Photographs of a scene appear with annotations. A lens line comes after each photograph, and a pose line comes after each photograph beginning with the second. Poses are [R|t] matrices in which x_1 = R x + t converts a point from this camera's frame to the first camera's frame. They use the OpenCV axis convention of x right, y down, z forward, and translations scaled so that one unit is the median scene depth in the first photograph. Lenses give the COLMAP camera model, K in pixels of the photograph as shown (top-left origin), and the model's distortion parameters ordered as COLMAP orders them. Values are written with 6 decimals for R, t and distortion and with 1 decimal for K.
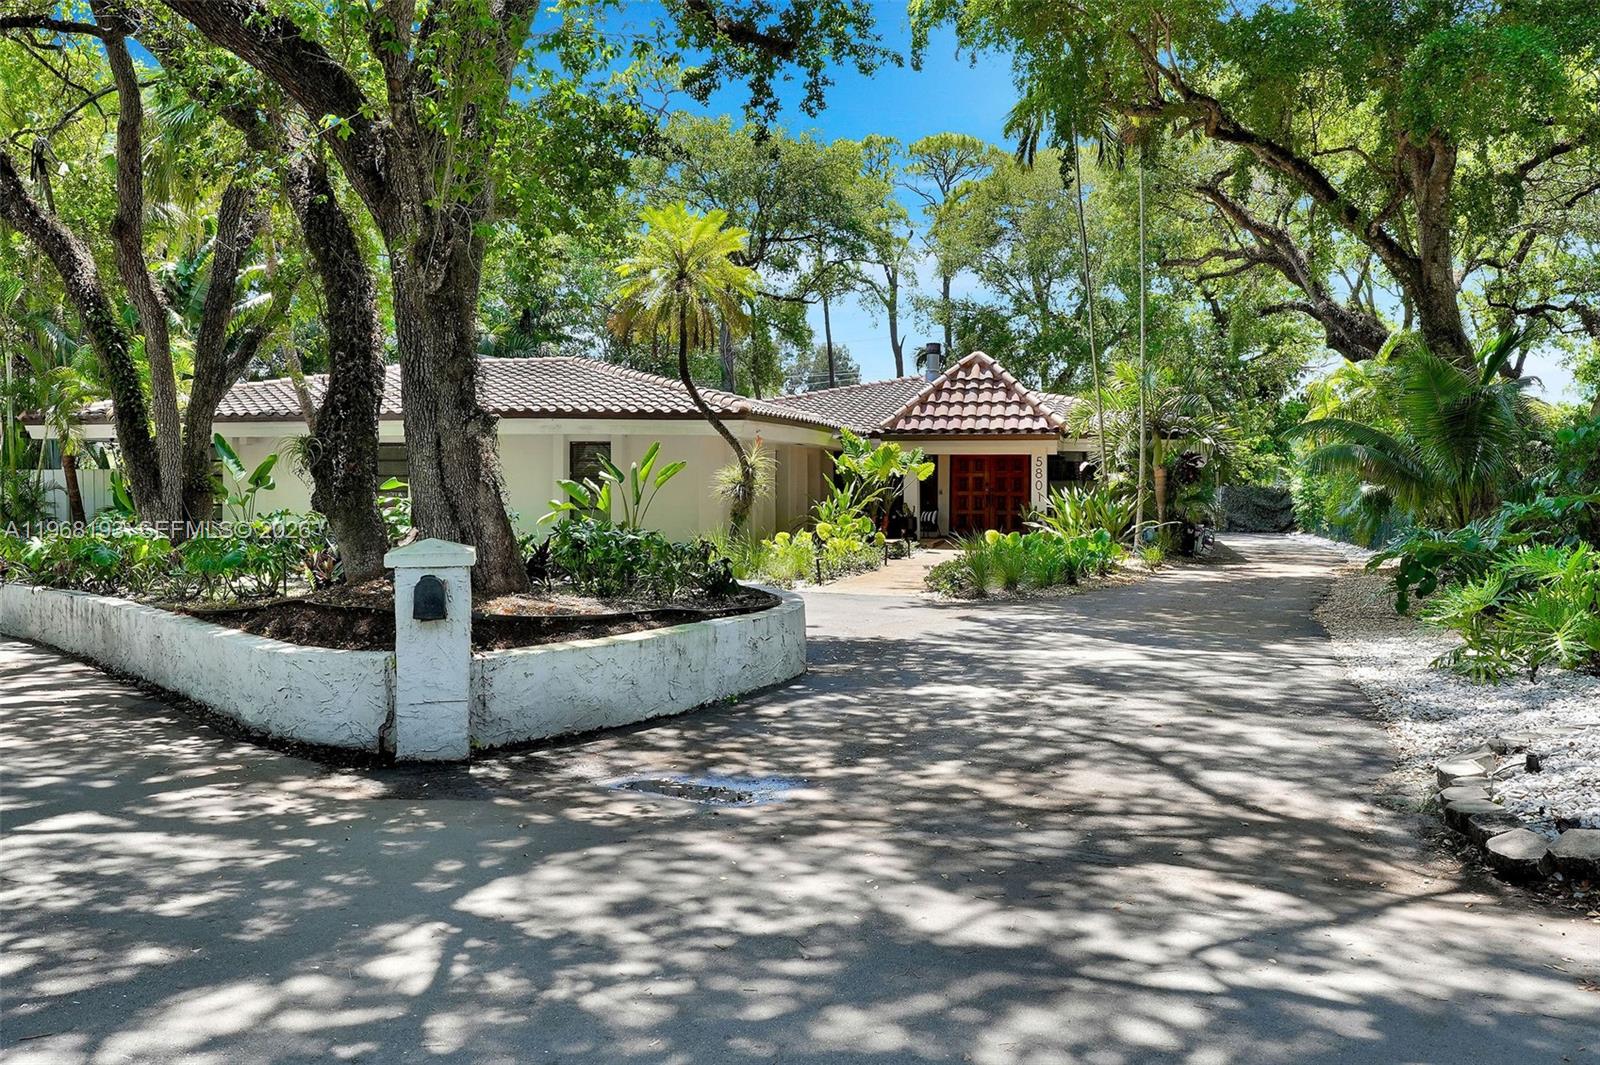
lens RADIAL K [[1358.8, 0, 800.0], [0, 1358.8, 532.5], [0, 0, 1]] dist [0.001858, -0.004233]
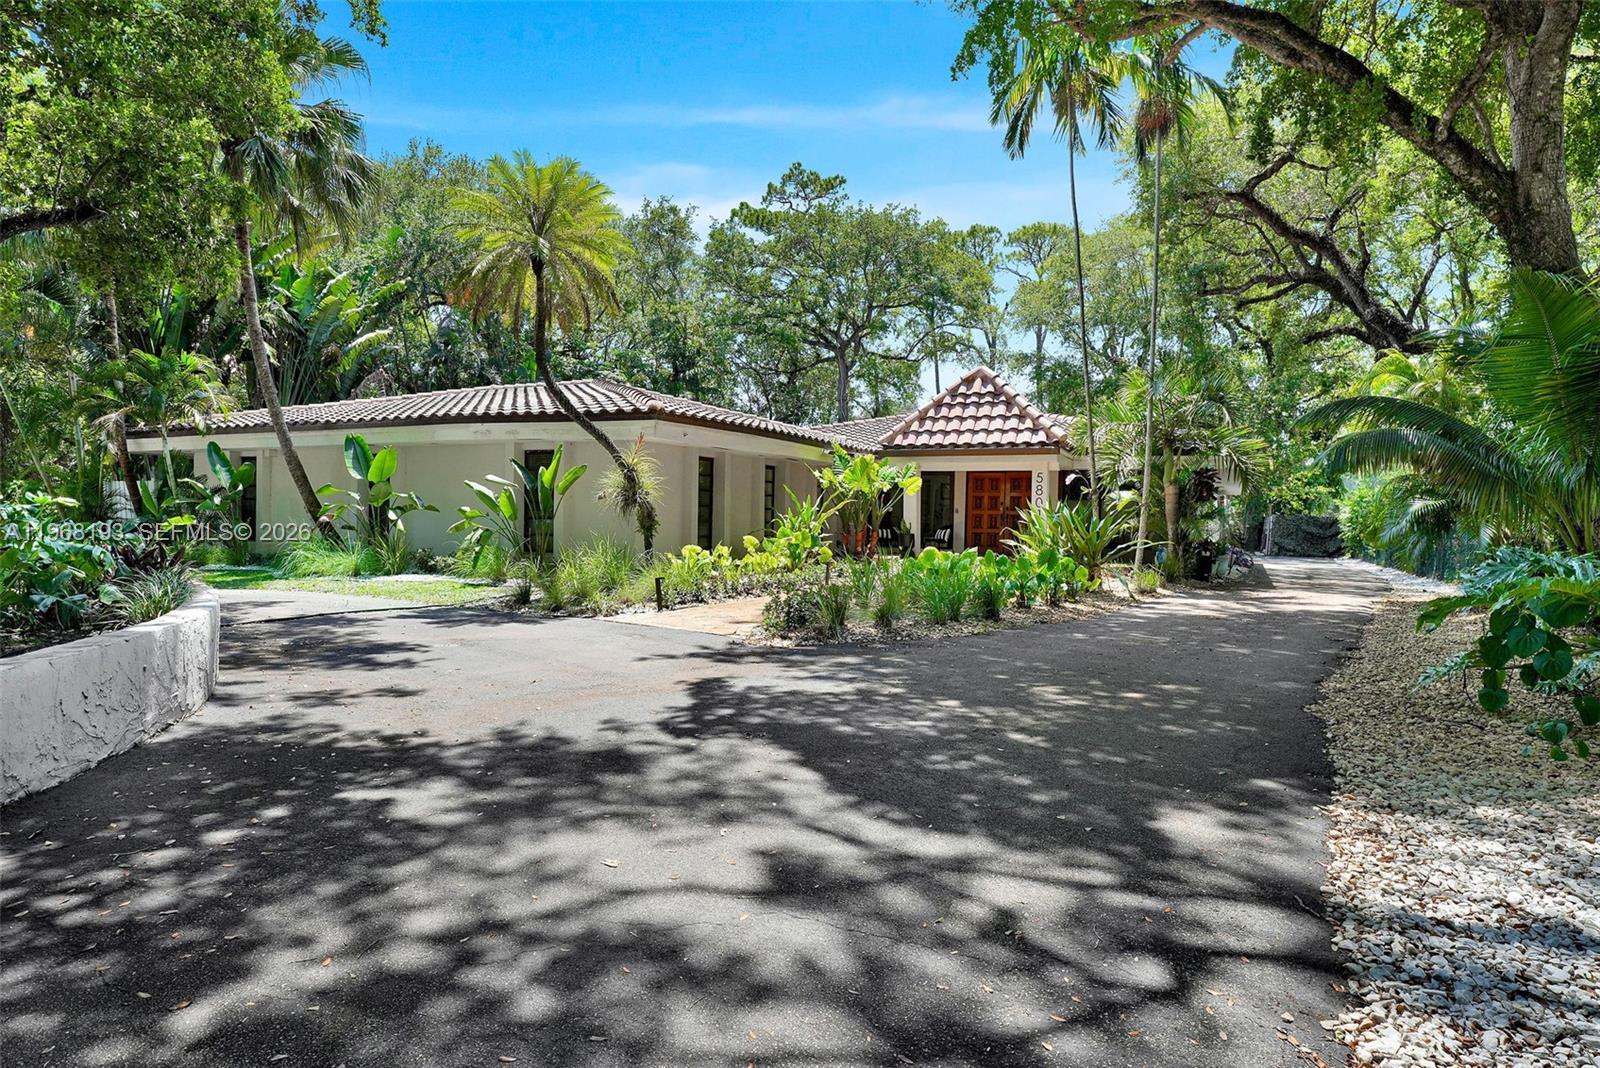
lens RADIAL K [[933.0, 0, 798.1], [0, 933.0, 559.7], [0, 0, 1]] dist [-0.001319, 0.001748]
pose [[0.982065, 0.020410, -0.187436, 0.132819], [-0.018292, 0.999748, 0.013024, -0.000003], [0.187655, -0.009362, 0.982190, 0.322343]]
